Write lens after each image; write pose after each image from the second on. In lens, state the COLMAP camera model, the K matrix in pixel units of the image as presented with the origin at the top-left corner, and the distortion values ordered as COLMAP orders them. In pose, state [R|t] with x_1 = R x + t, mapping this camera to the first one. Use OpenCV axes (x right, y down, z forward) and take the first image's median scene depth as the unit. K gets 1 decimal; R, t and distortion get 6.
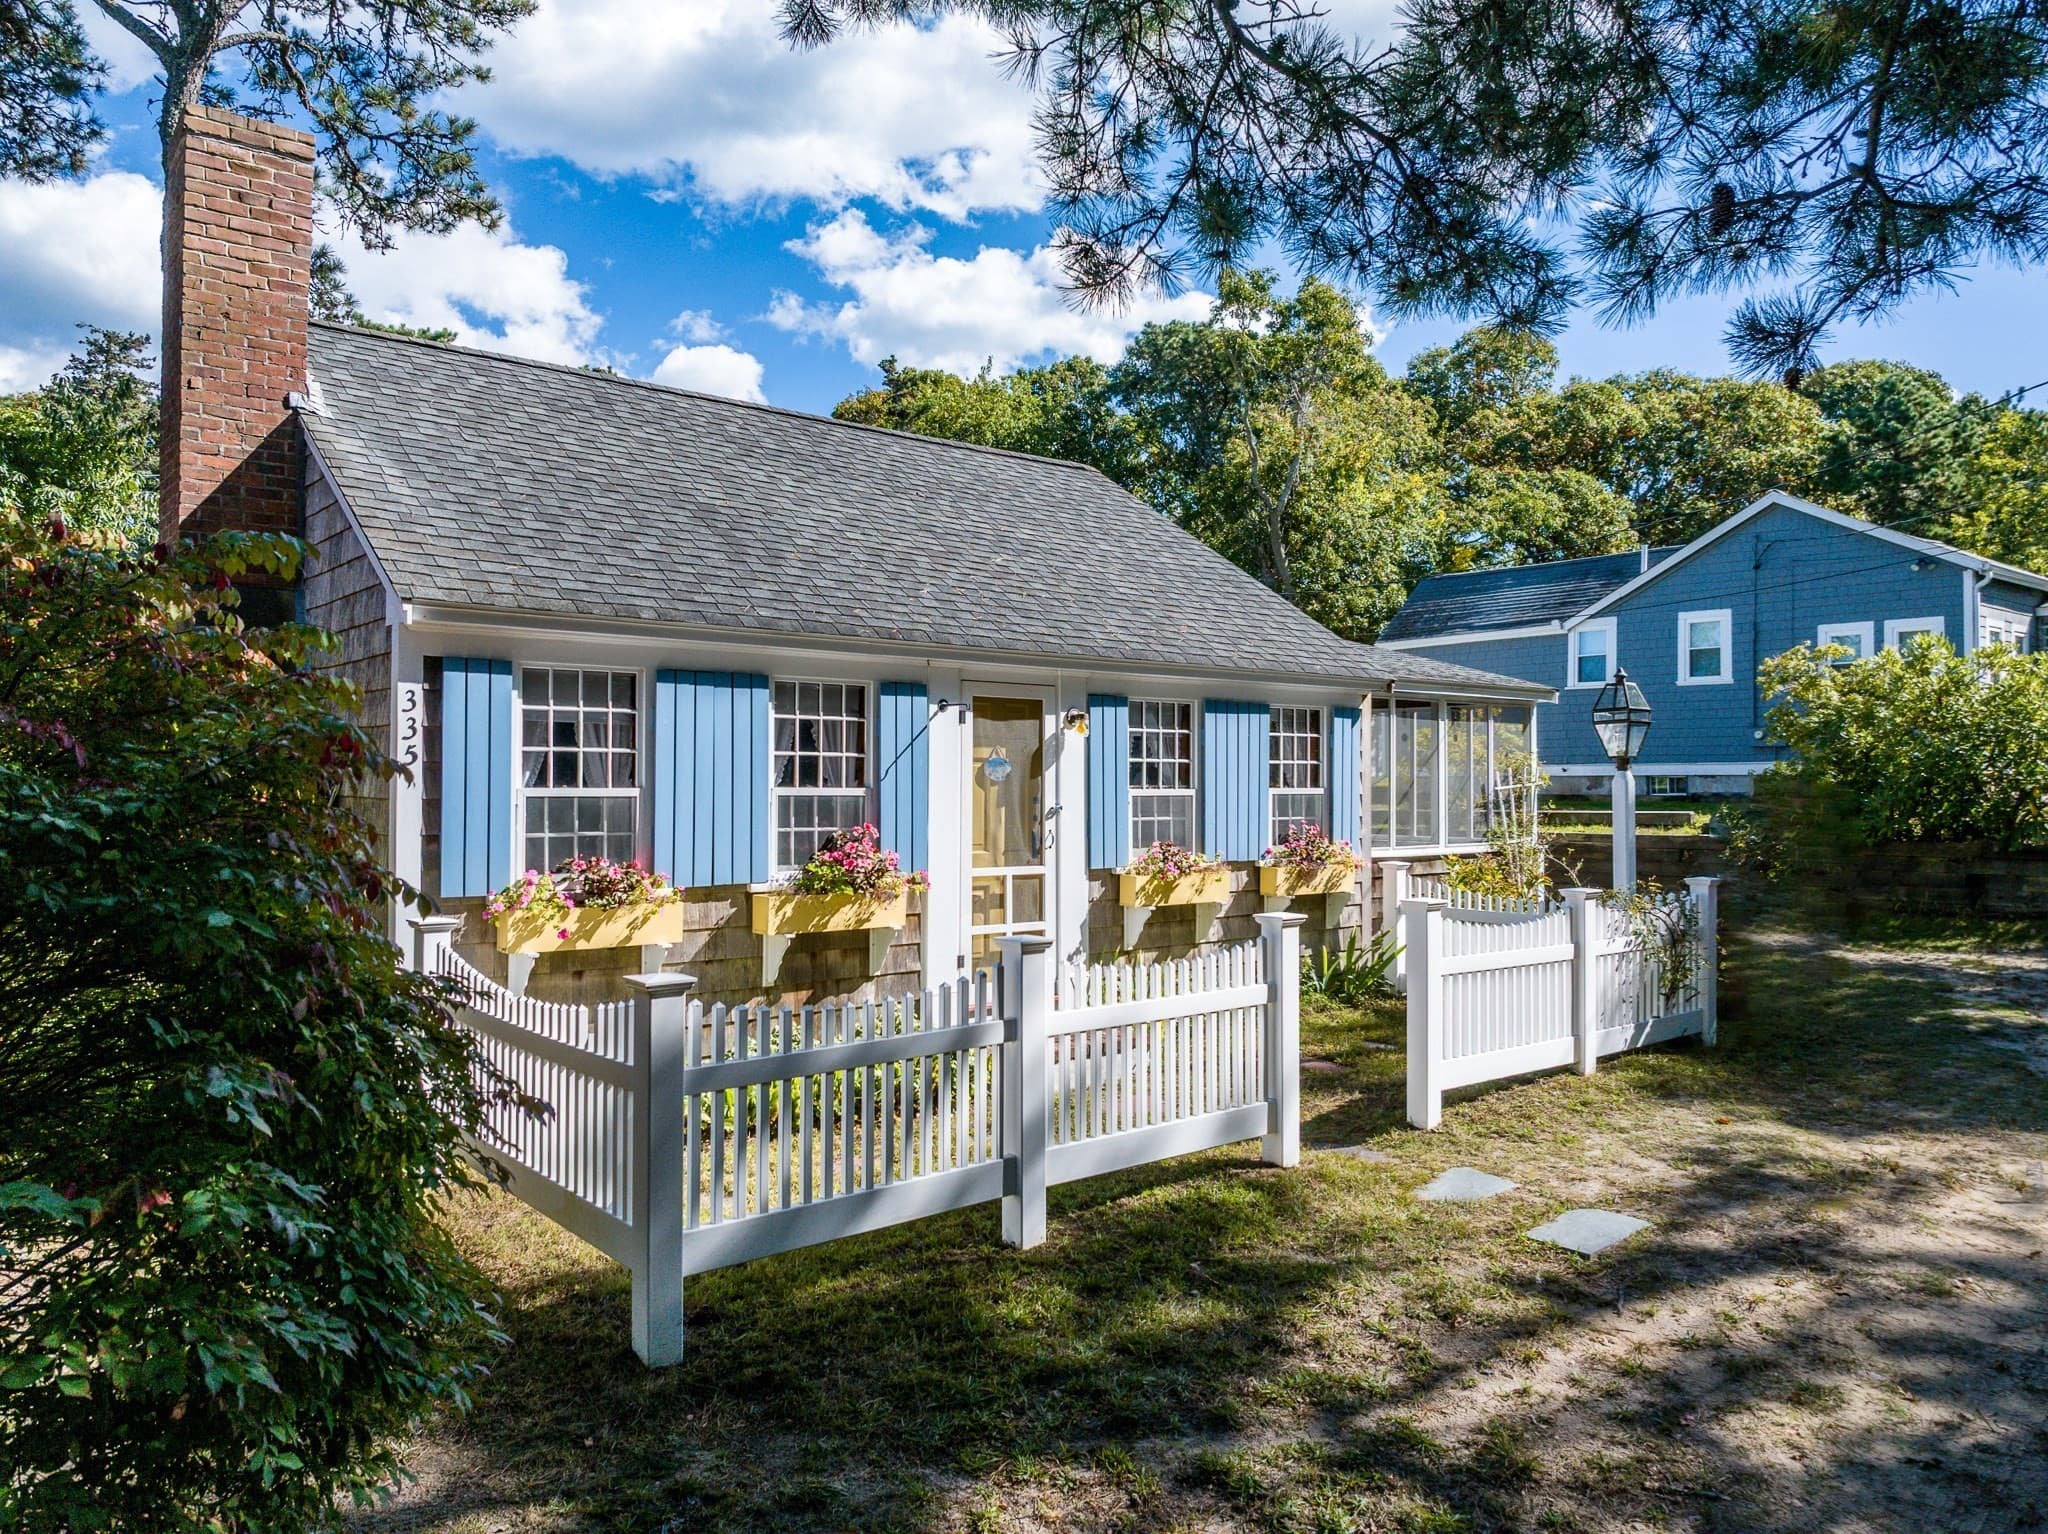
lens RADIAL K [[1443.8, 0, 1024.0], [0, 1443.8, 767.0], [0, 0, 1]] dist [-0.043604, 0.015410]
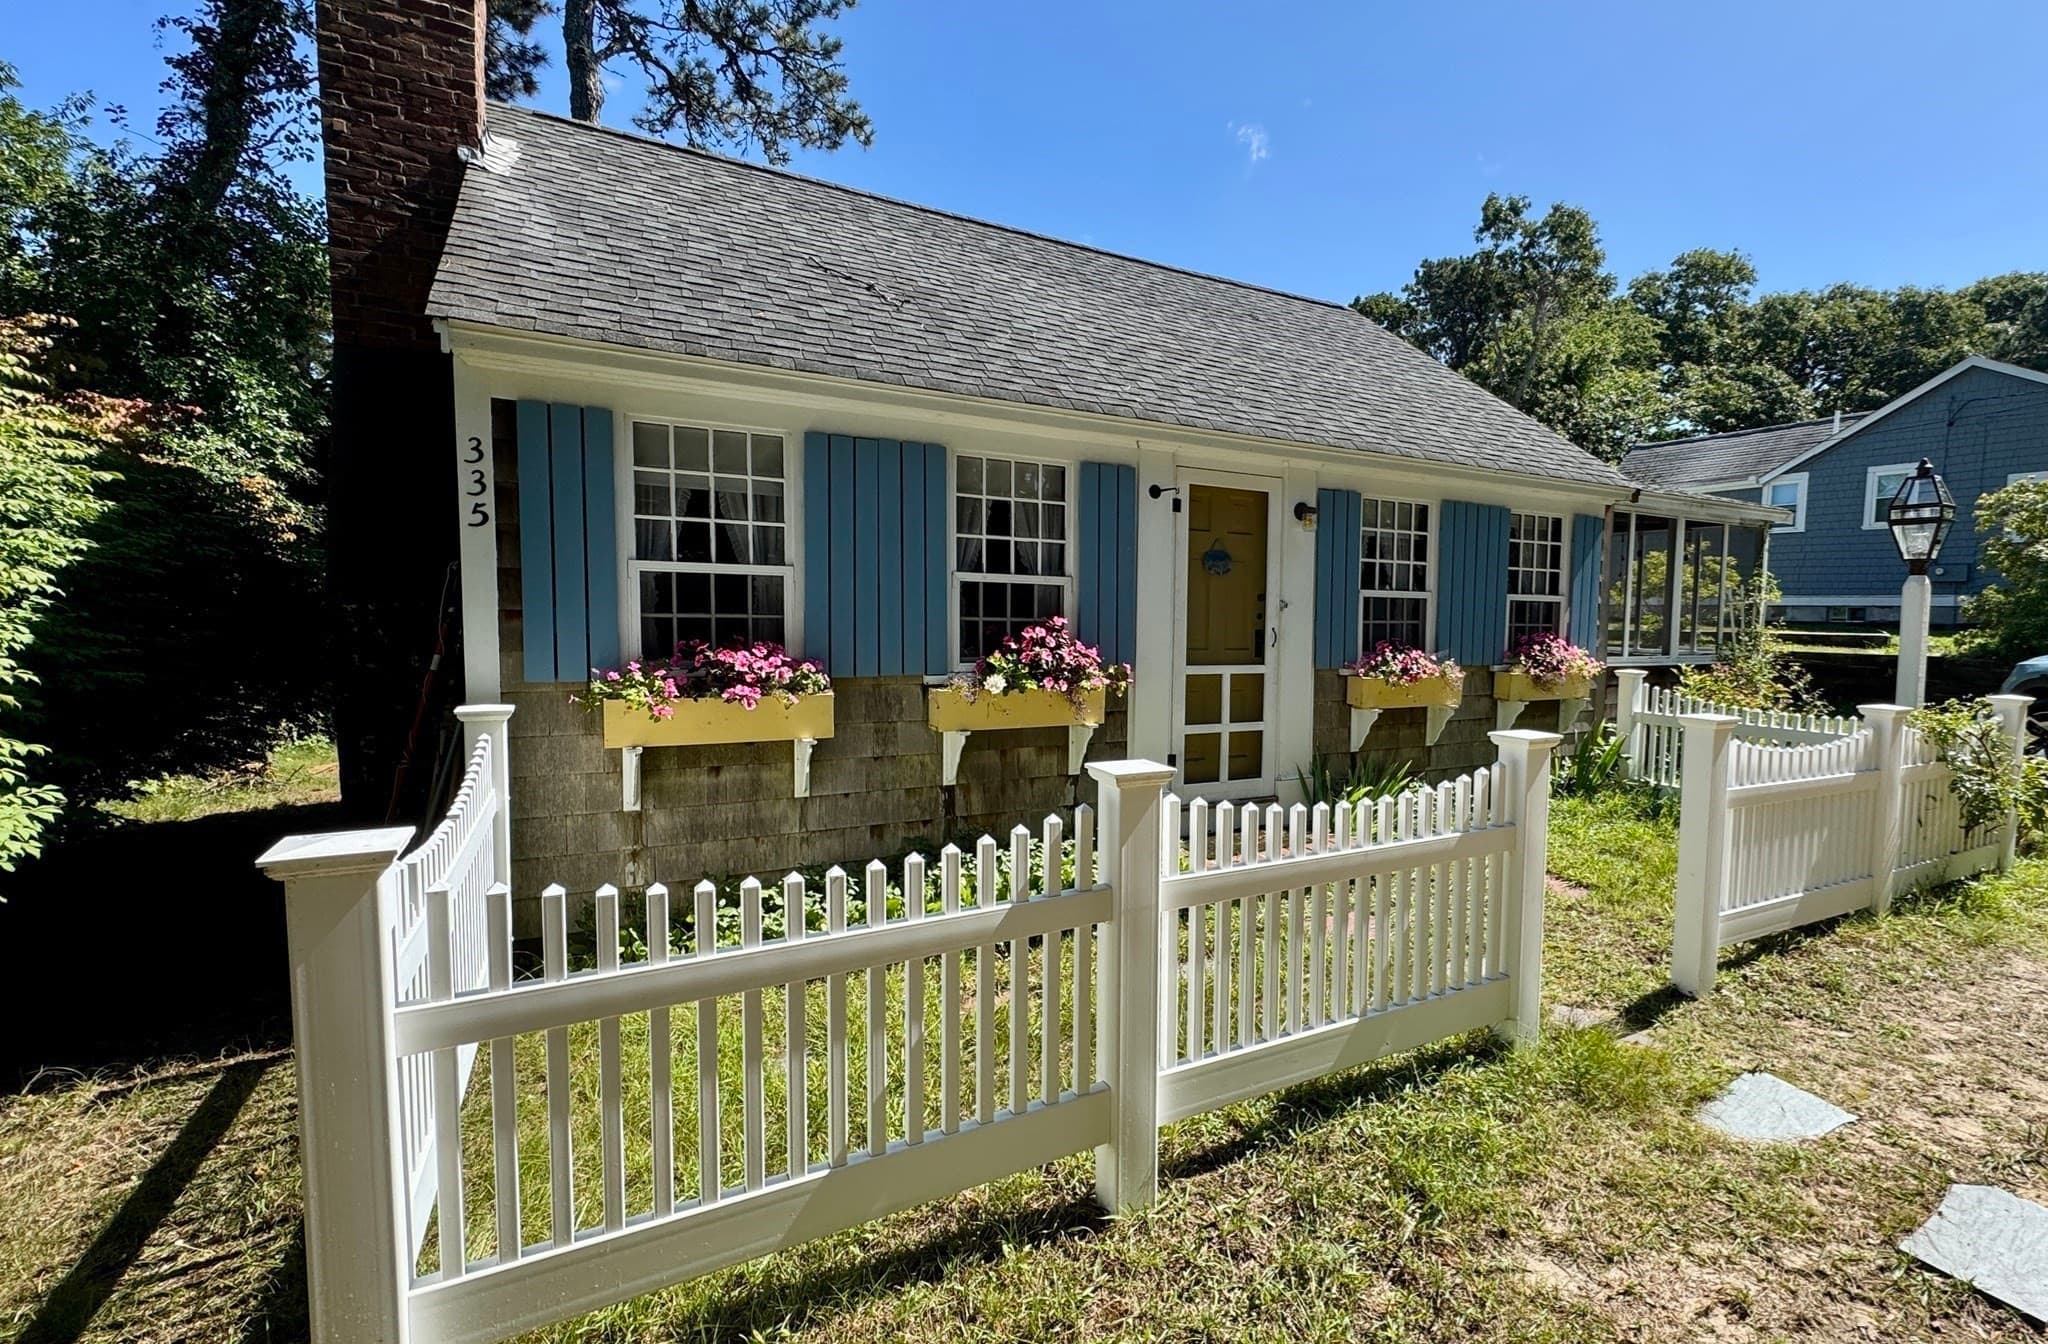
lens RADIAL K [[947.3, 0, 1195.1], [0, 947.3, 679.9], [0, 0, 1]] dist [0.002375, 0.000166]
pose [[0.989898, 0.025304, -0.139507, 0.048410], [-0.014462, 0.996834, 0.078187, 0.025027], [0.141044, -0.075380, 0.987129, 0.313977]]
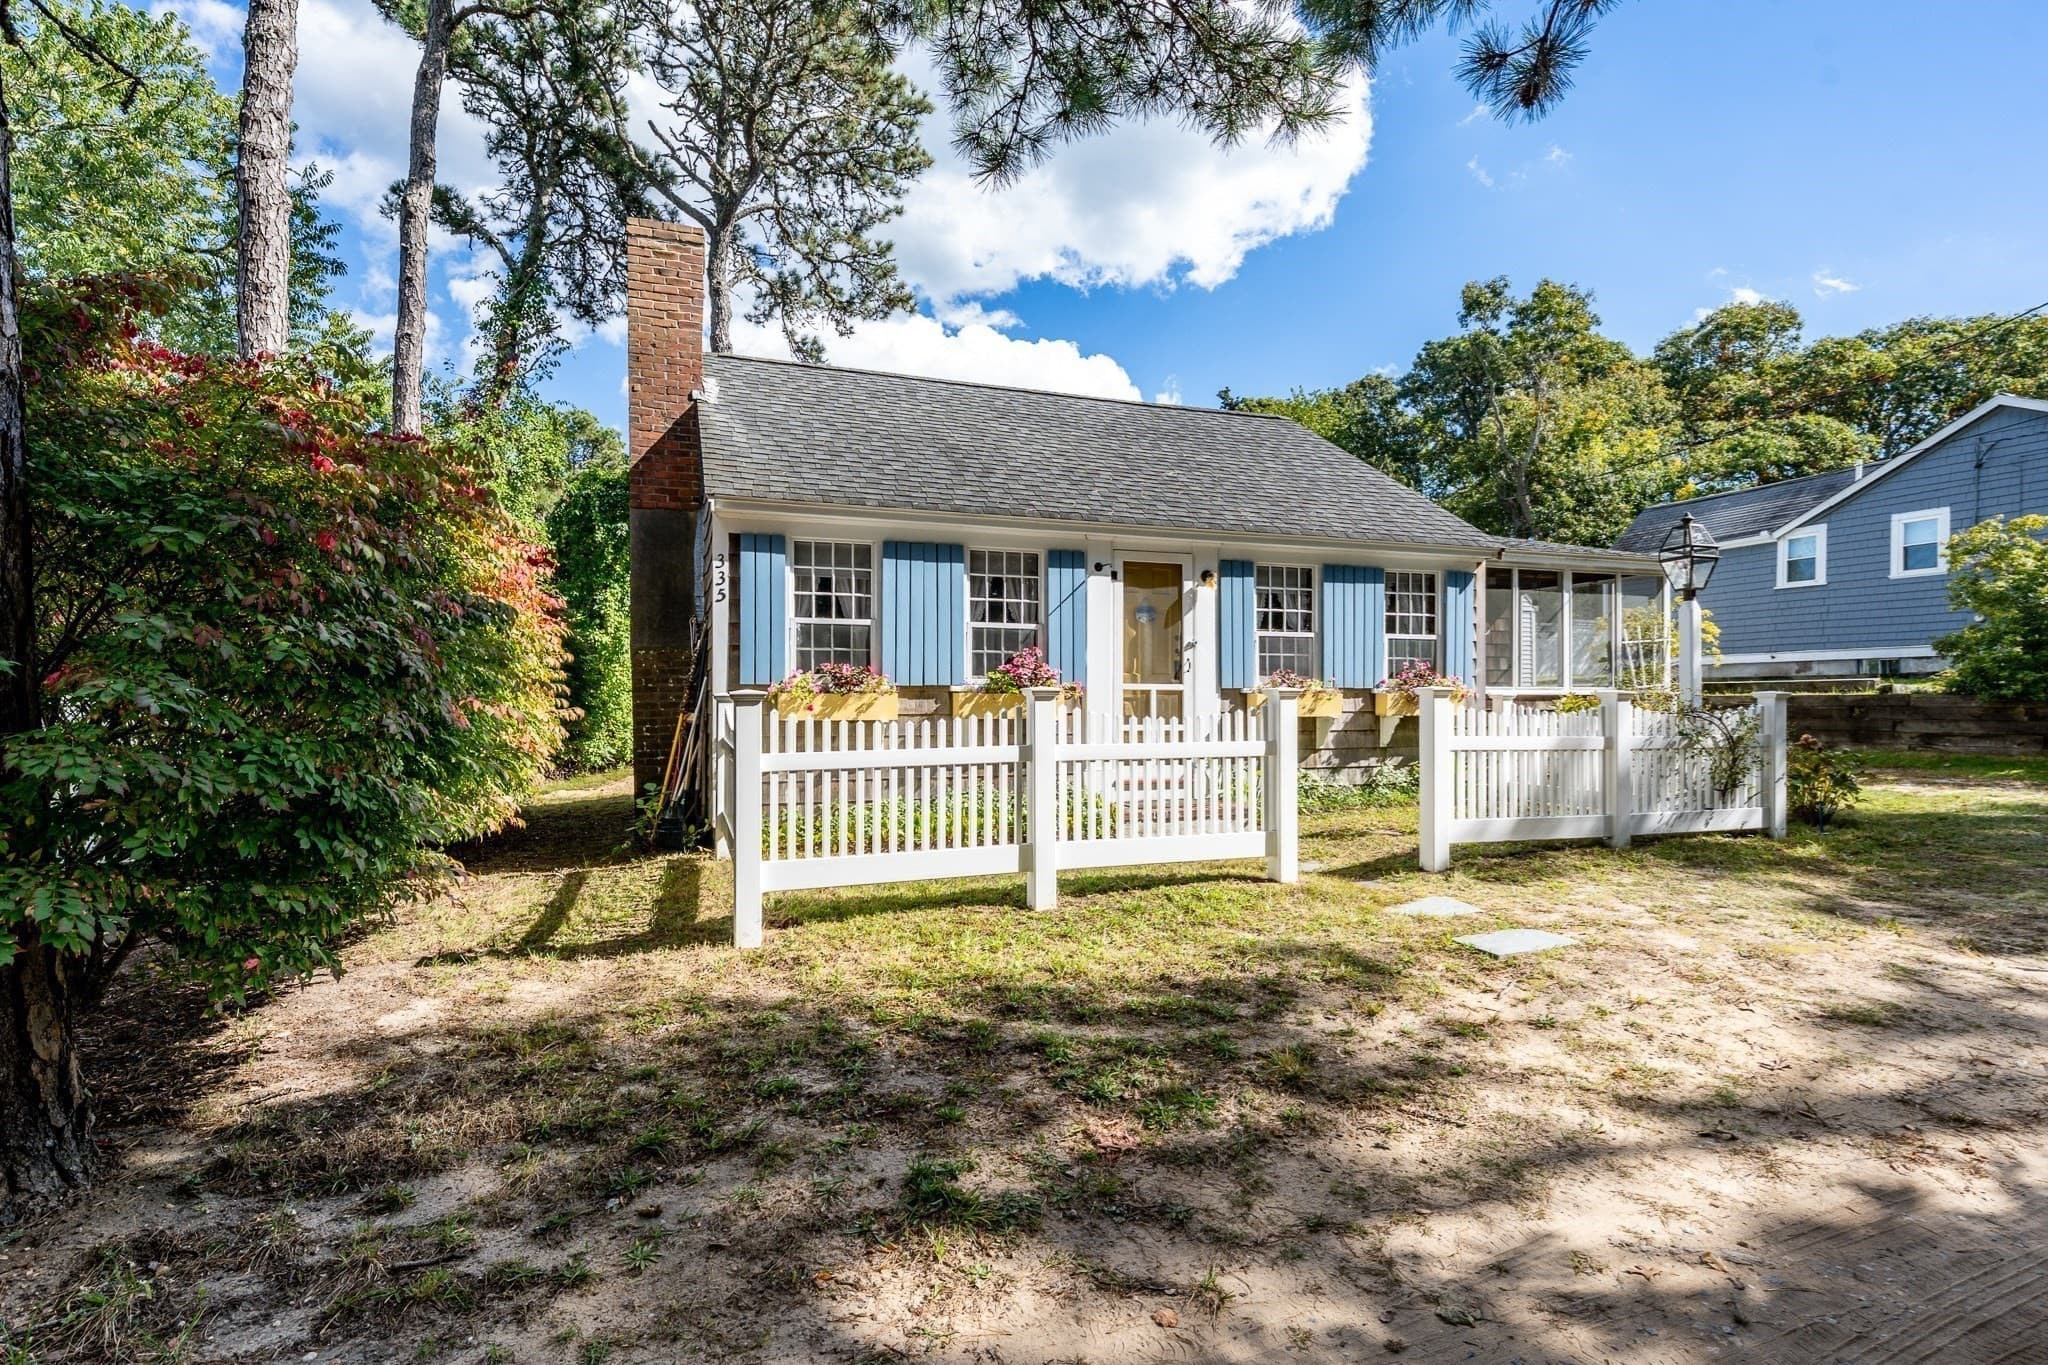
lens RADIAL K [[989.5, 0, 1024.0], [0, 989.5, 682.5], [0, 0, 1]] dist [-0.002287, 0.000232]
pose [[0.938687, -0.013553, -0.344503, 0.167741], [0.008110, 0.999819, -0.017236, 0.069791], [0.344674, 0.013385, 0.938627, 0.057810]]
